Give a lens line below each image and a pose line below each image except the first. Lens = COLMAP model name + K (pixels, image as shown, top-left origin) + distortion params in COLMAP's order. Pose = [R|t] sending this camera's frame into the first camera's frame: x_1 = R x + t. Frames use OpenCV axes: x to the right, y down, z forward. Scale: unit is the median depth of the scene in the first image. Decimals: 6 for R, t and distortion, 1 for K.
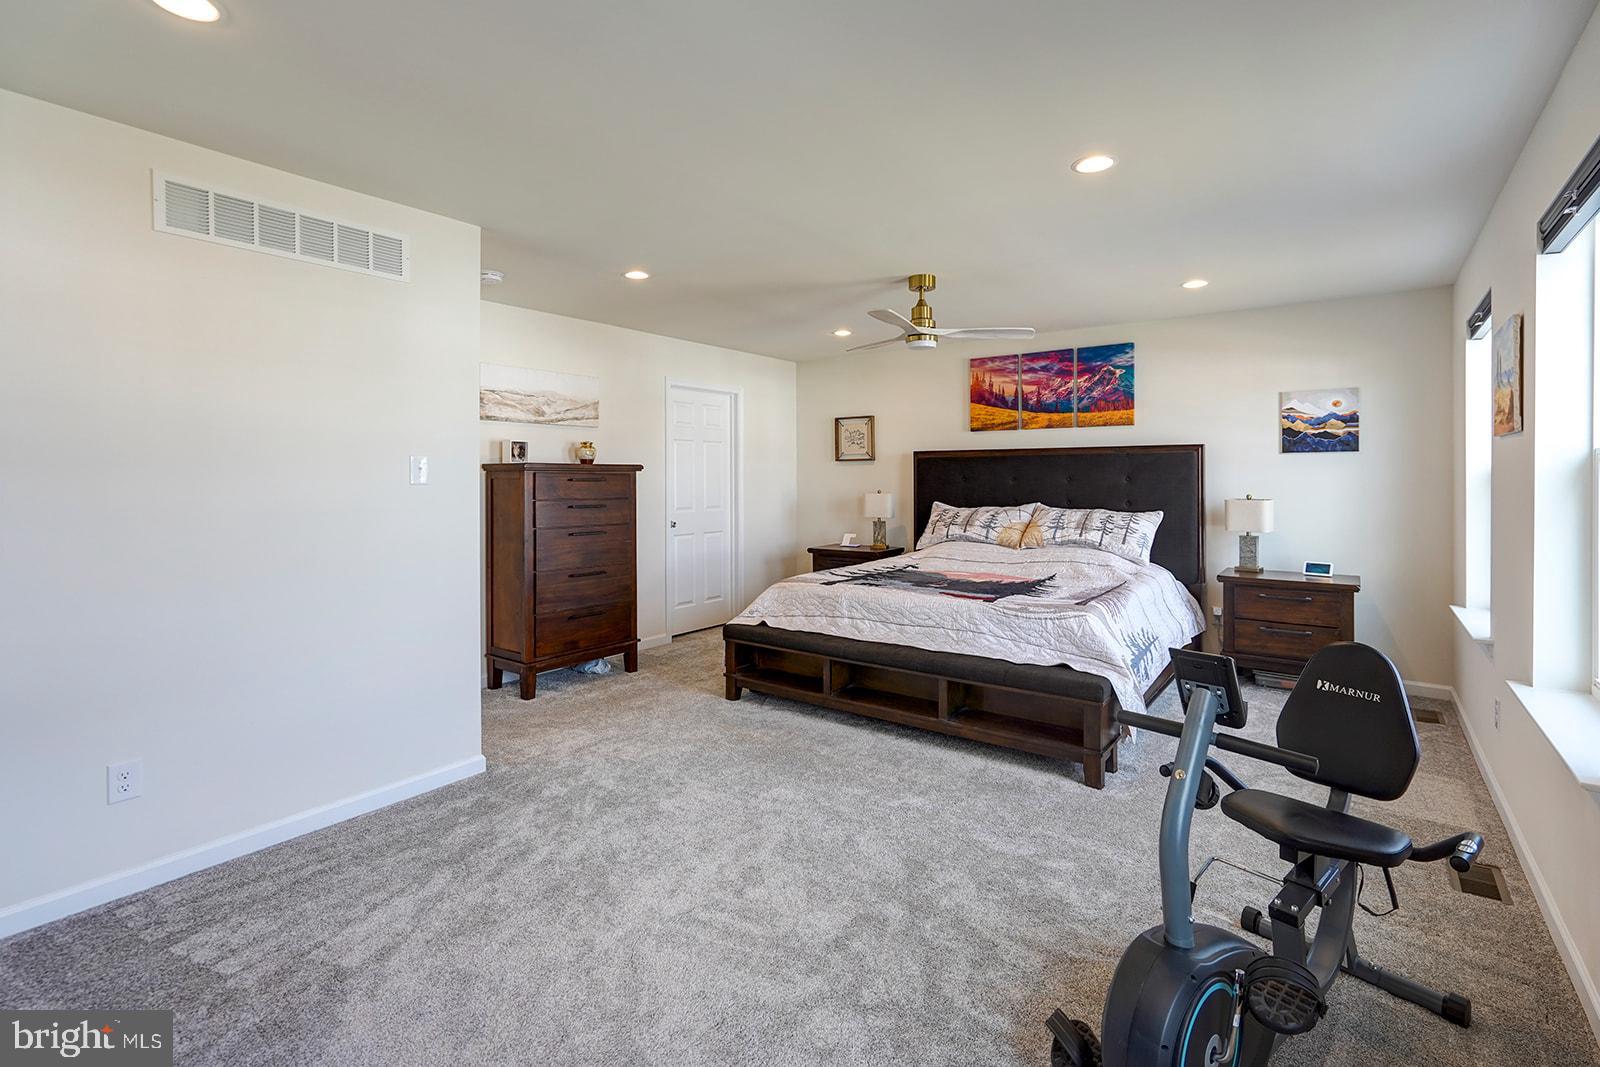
lens RADIAL K [[734.7, 0, 794.6], [0, 734.7, 483.4], [0, 0, 1]] dist [0.001114, 0.001231]
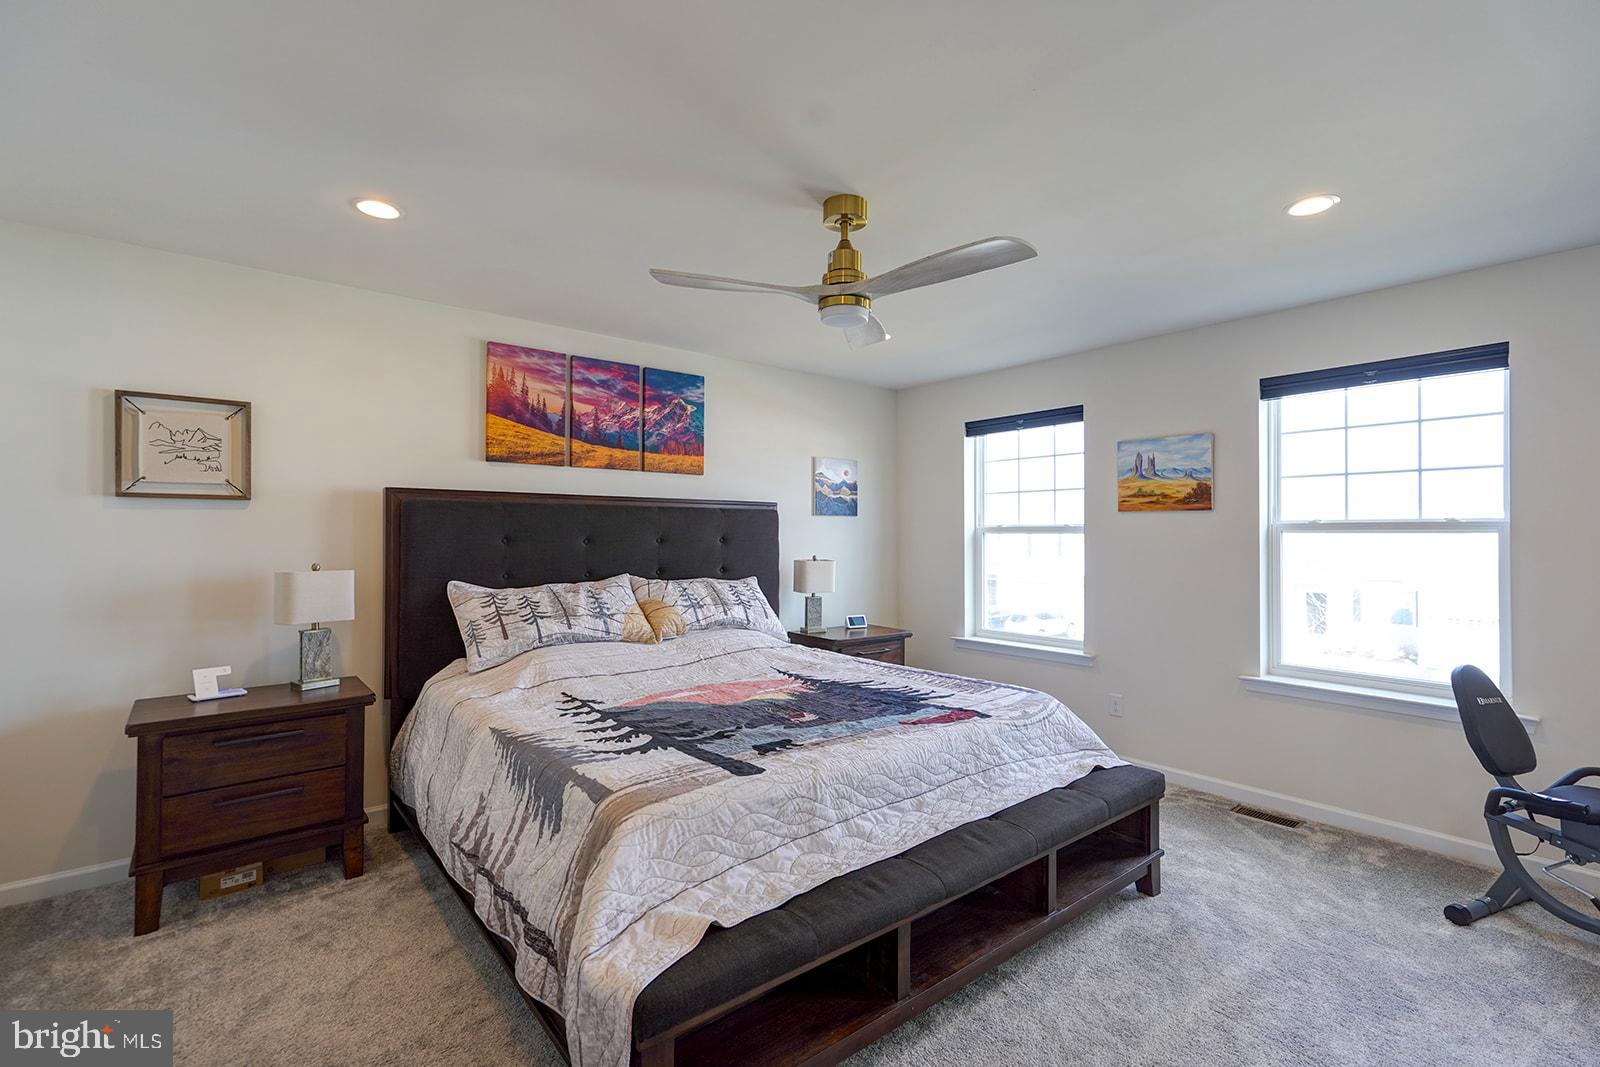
lens RADIAL K [[734.7, 0, 793.1], [0, 734.7, 532.1], [0, 0, 1]] dist [0.001114, 0.001231]
pose [[0.241668, 0.006880, 0.970335, -0.311644], [0.003134, 0.999964, -0.007870, -0.007718], [-0.970354, 0.004943, 0.241638, 0.673689]]
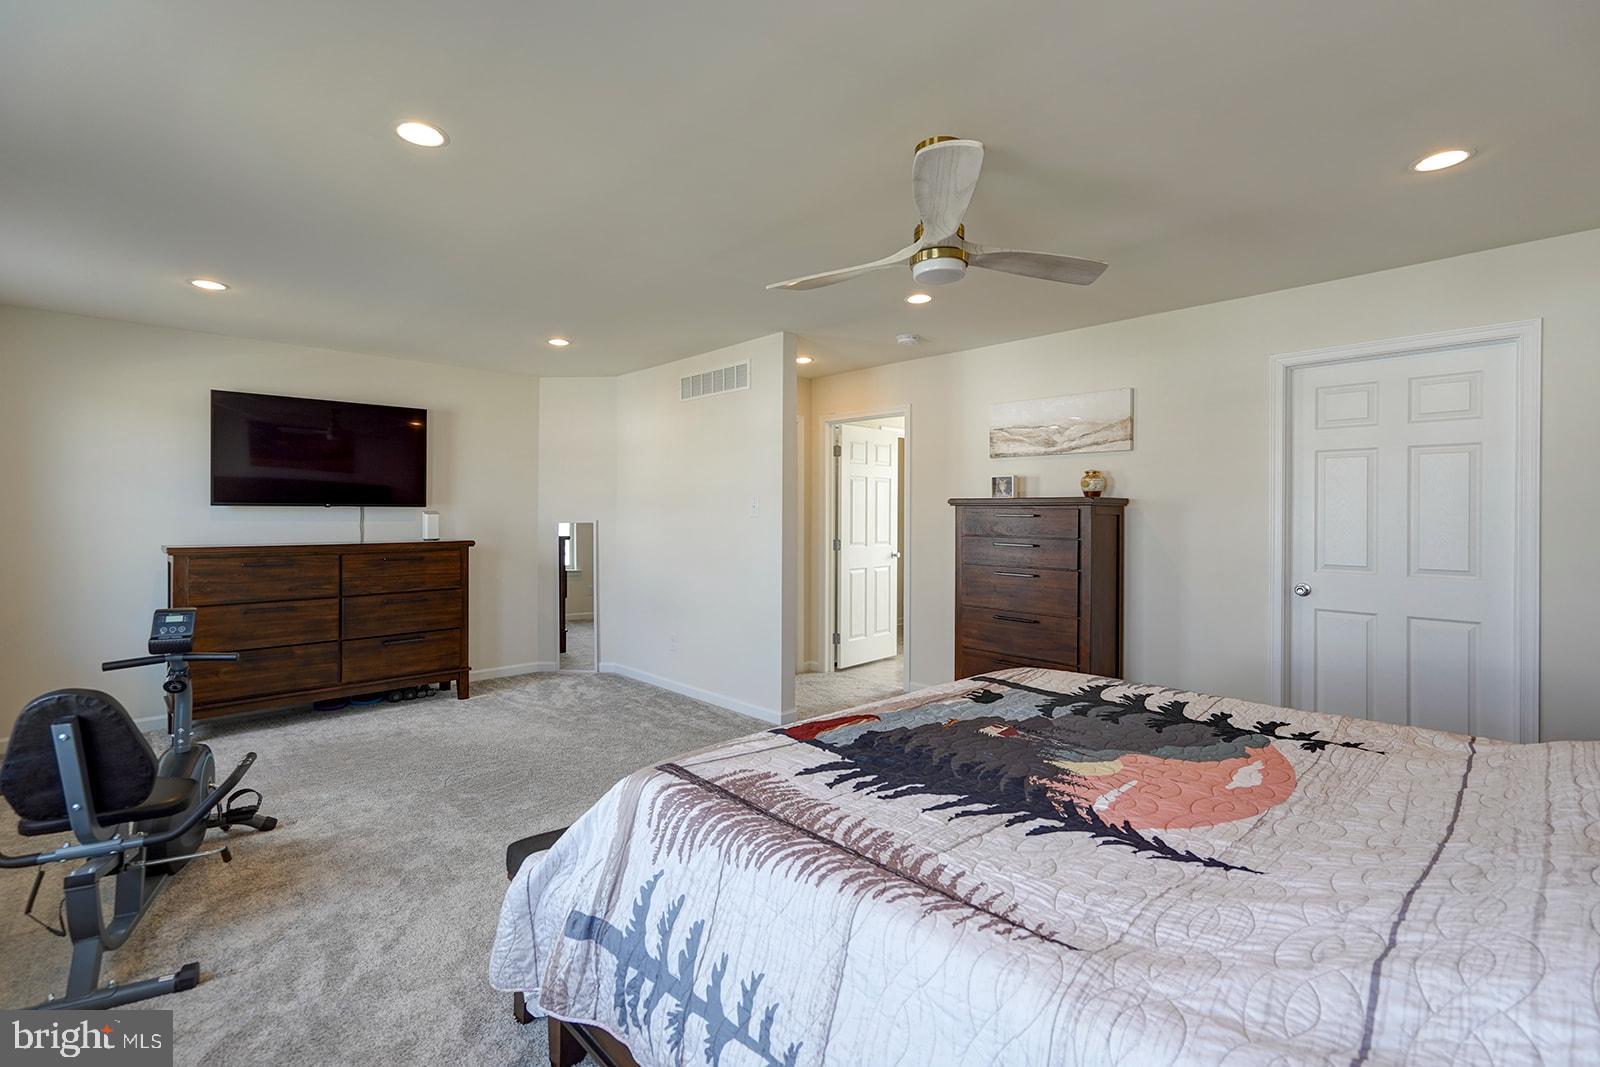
lens RADIAL K [[734.7, 0, 774.6], [0, 734.7, 511.8], [0, 0, 1]] dist [0.001114, 0.001231]
pose [[-0.178733, 0.001150, -0.983897, 0.555443], [-0.009878, 0.999947, 0.002963, -0.008050], [0.983848, 0.010248, -0.178713, 0.732247]]
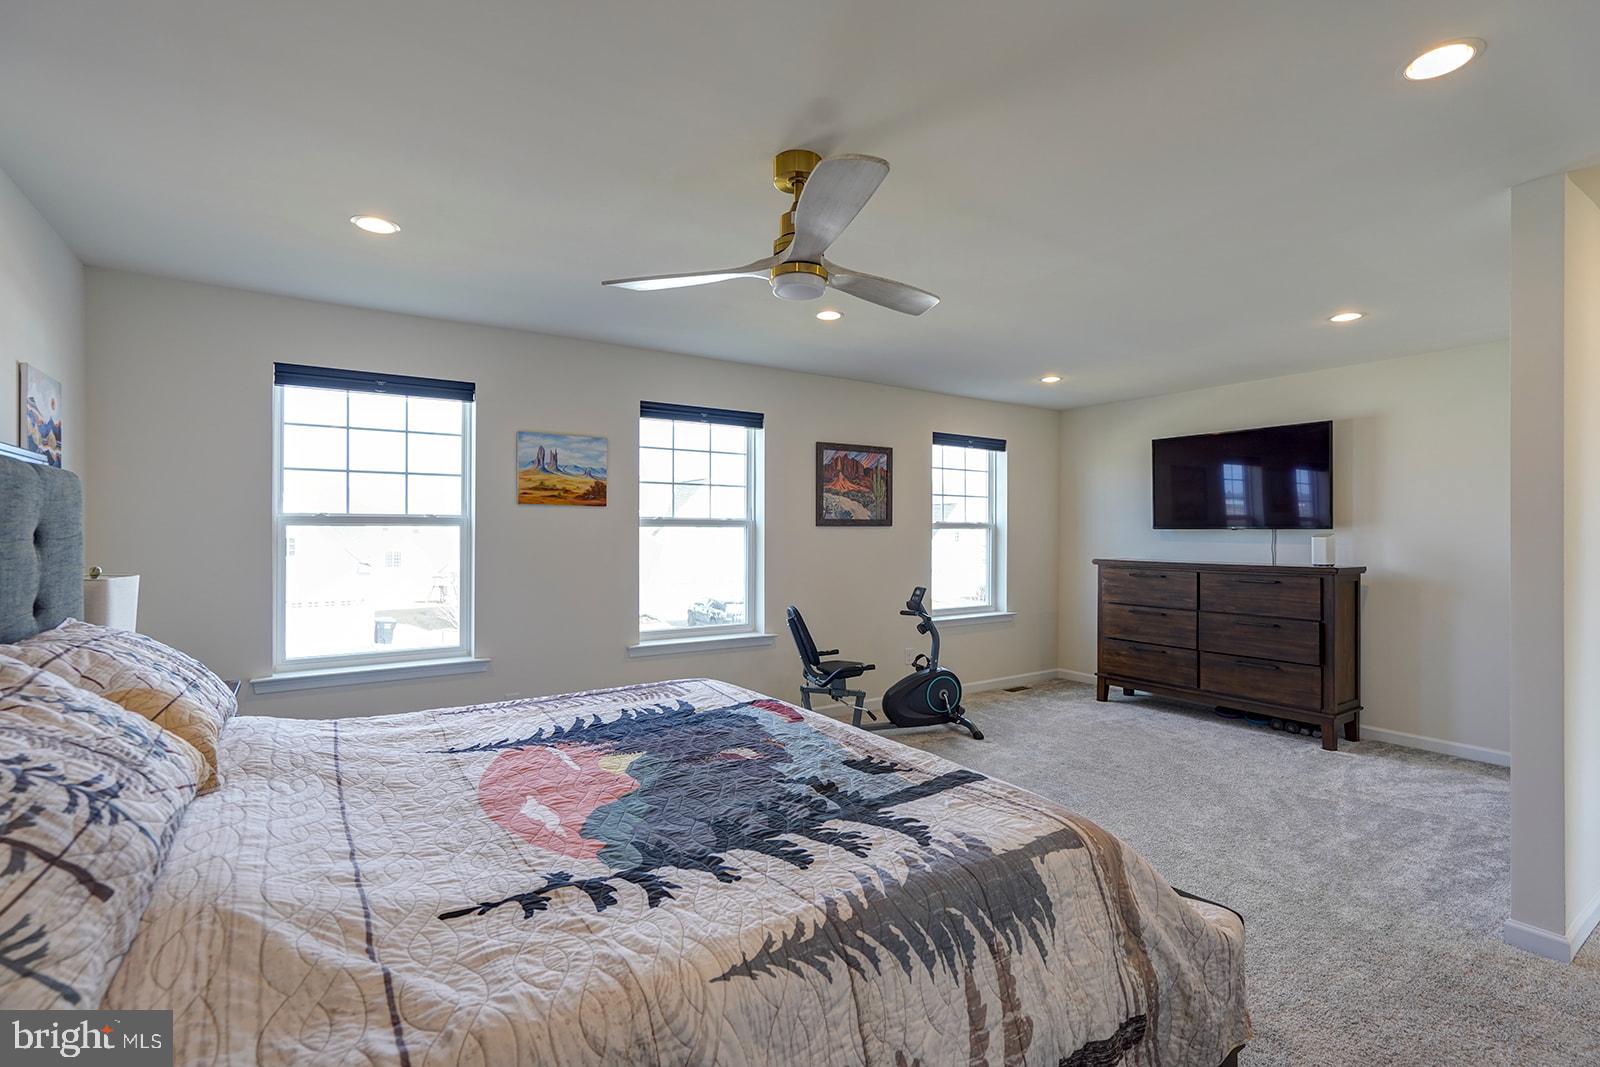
lens RADIAL K [[734.7, 0, 801.4], [0, 734.7, 523.7], [0, 0, 1]] dist [0.001114, 0.001231]
pose [[-0.948062, 0.003178, 0.318071, -0.001398], [0.001593, 0.999985, -0.005242, -0.009328], [-0.318083, -0.004463, -0.948052, 1.134585]]
